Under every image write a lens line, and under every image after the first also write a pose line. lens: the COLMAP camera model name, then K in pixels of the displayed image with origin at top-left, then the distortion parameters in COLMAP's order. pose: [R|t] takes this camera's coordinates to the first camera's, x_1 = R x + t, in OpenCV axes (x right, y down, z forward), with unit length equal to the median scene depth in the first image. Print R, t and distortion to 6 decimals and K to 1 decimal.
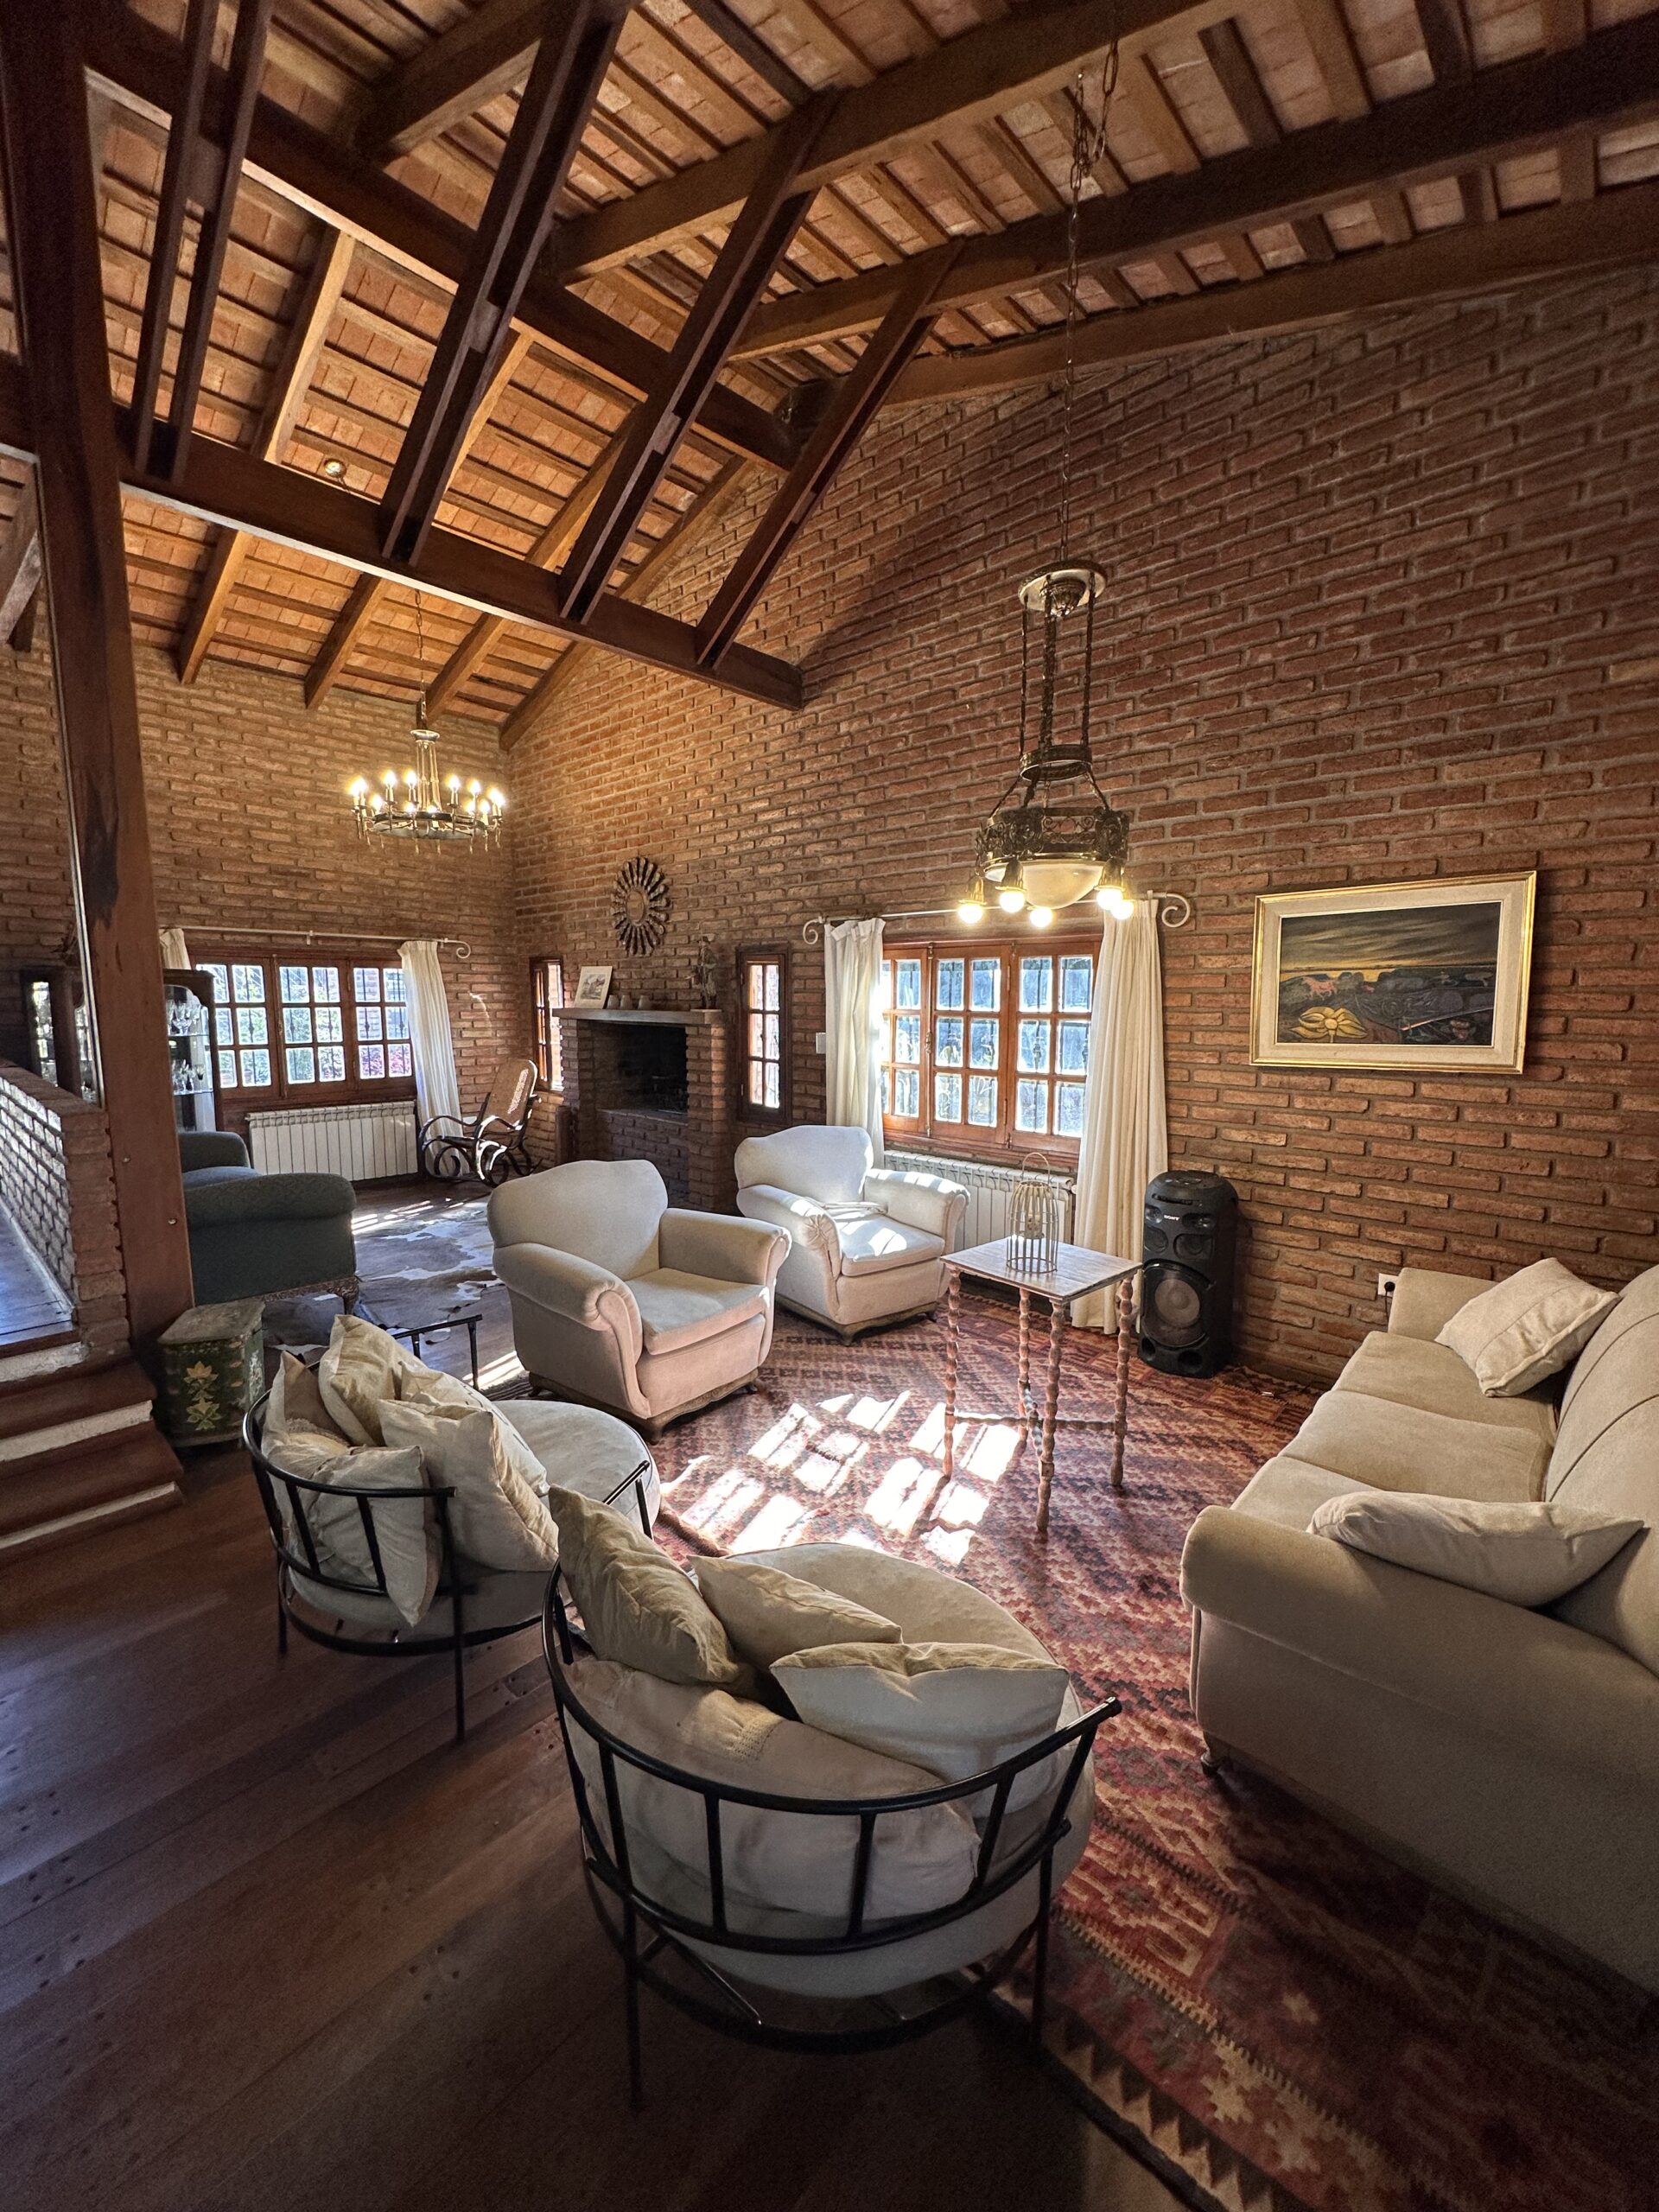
lens RADIAL K [[882.2, 0, 830.9], [0, 882.2, 1102.4], [0, 0, 1]] dist [-0.000981, 0.000033]
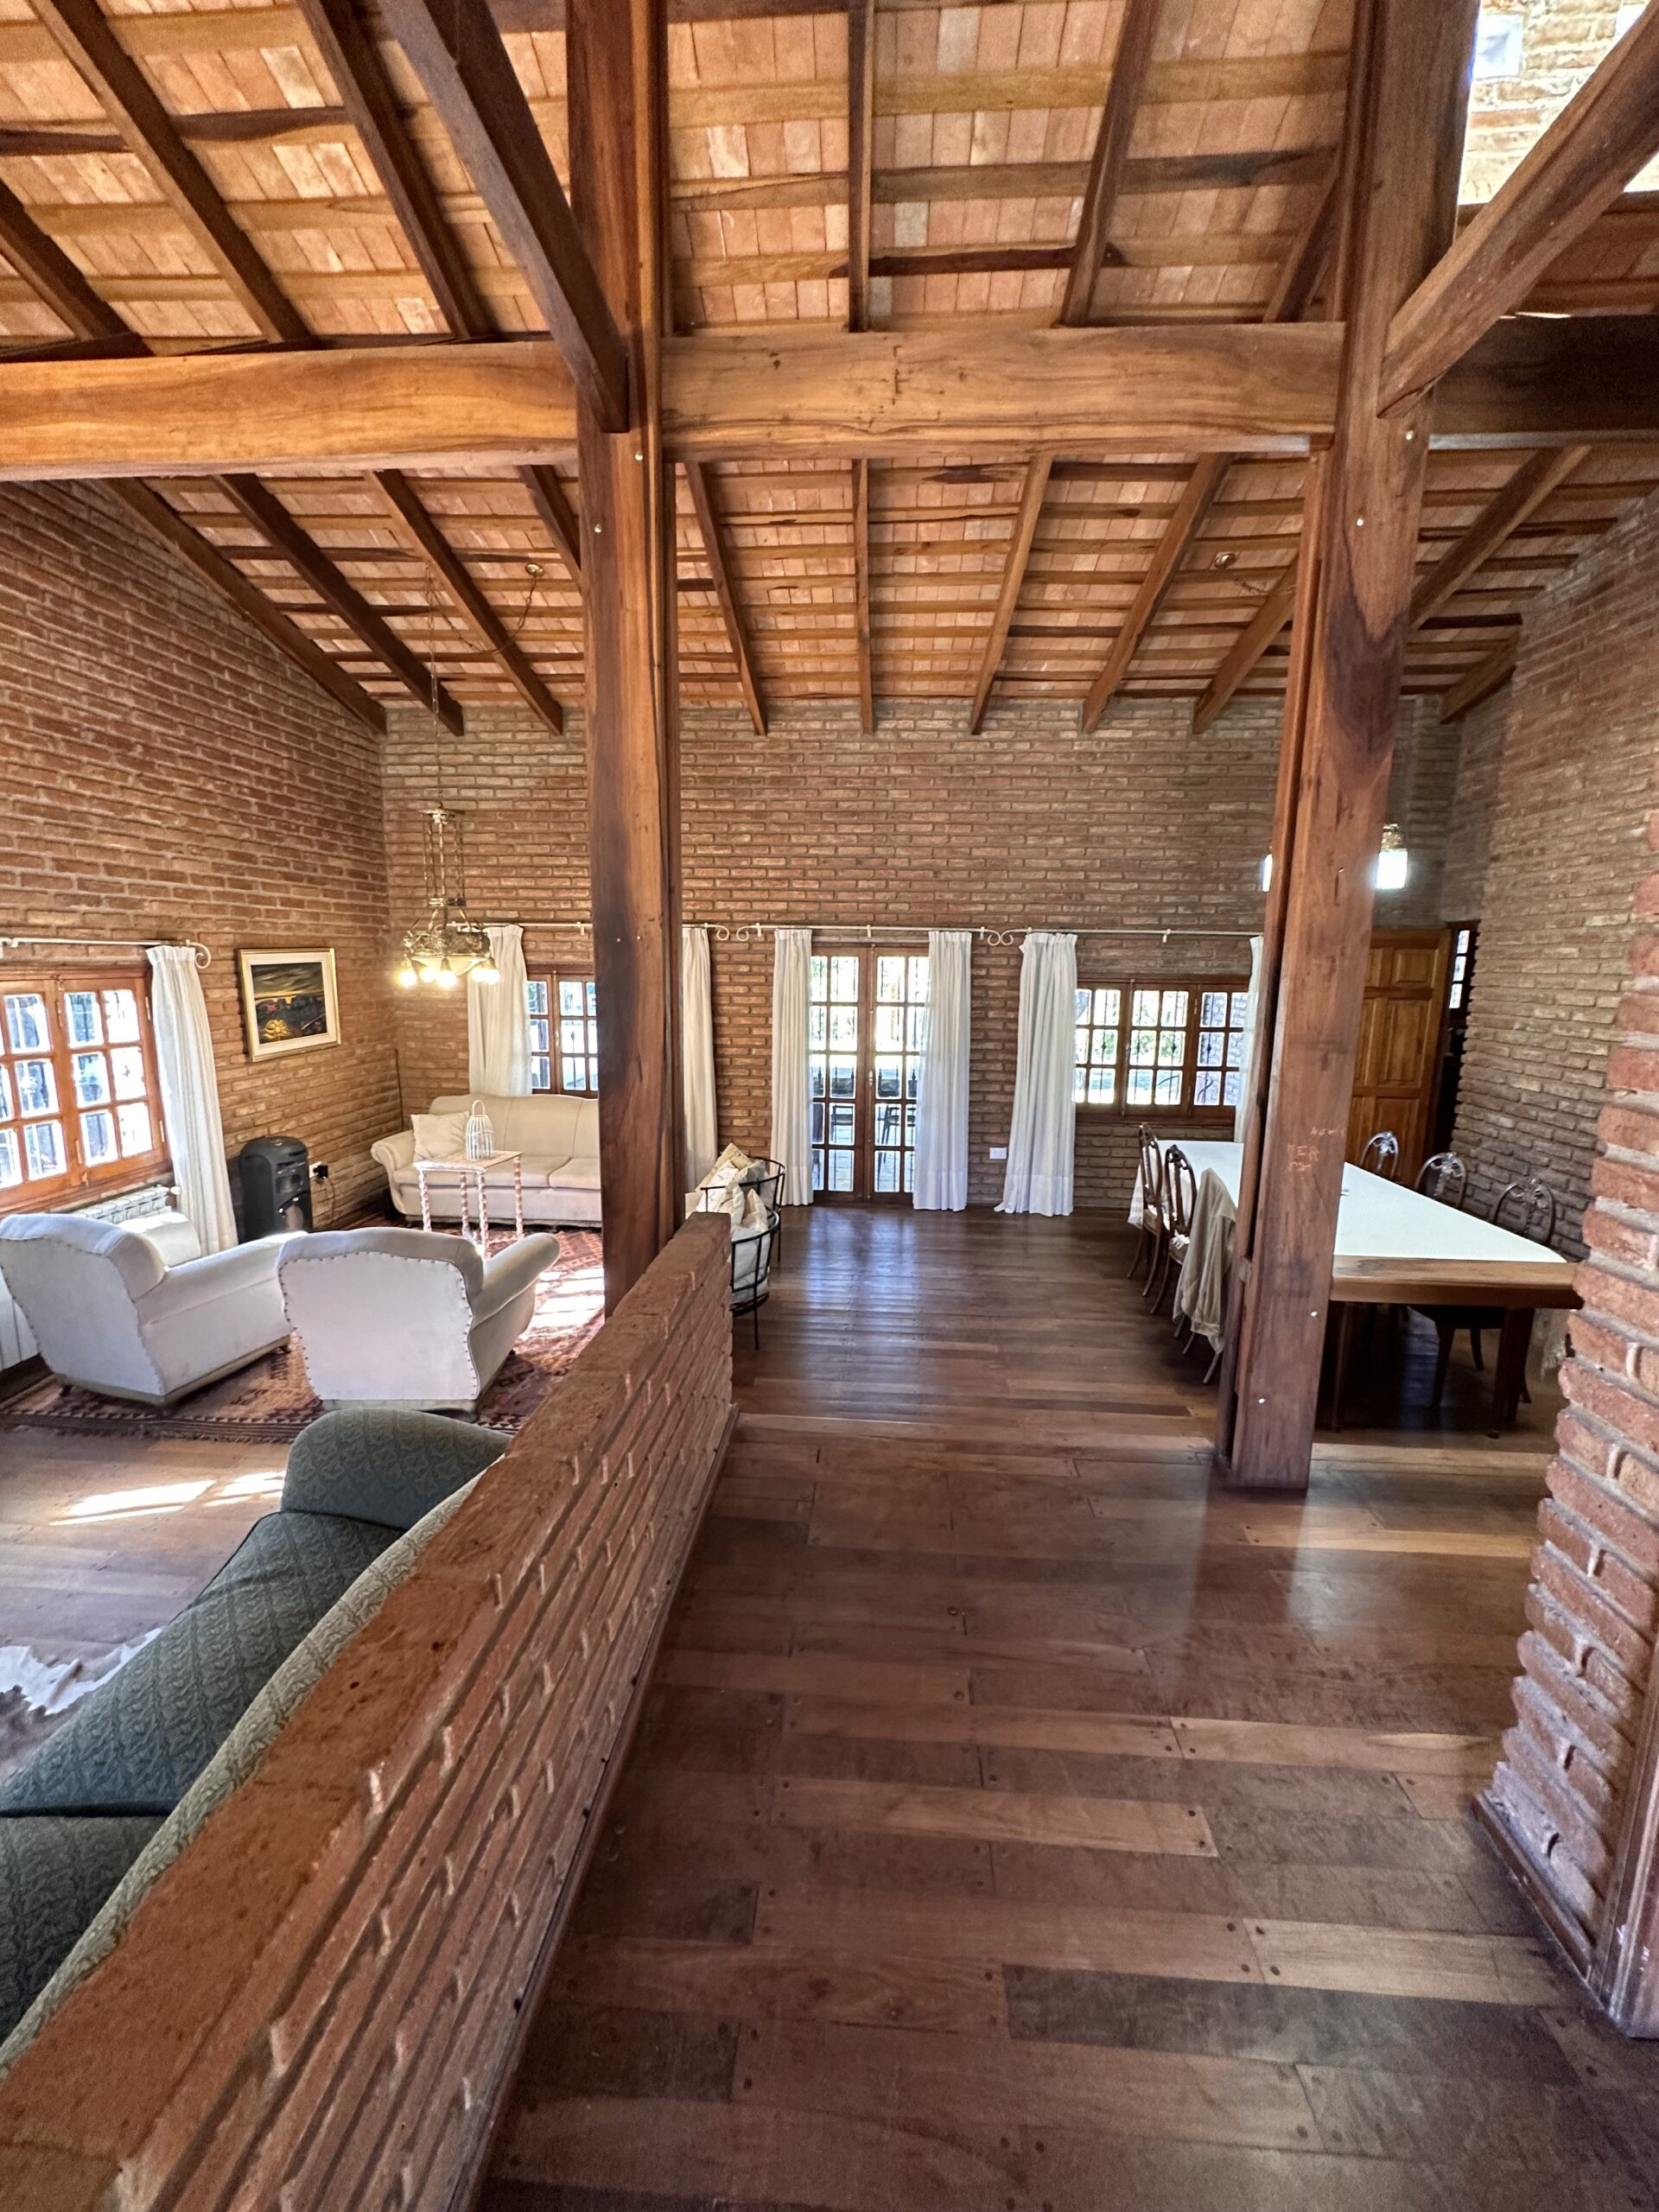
lens RADIAL K [[882.2, 0, 831.0], [0, 882.2, 1111.5], [0, 0, 1]] dist [-0.000981, 0.000033]
pose [[-0.629332, -0.145212, 0.763449, -1.355160], [0.082355, 0.964394, 0.251320, -0.267048], [-0.772761, 0.221037, -0.594965, 1.193784]]
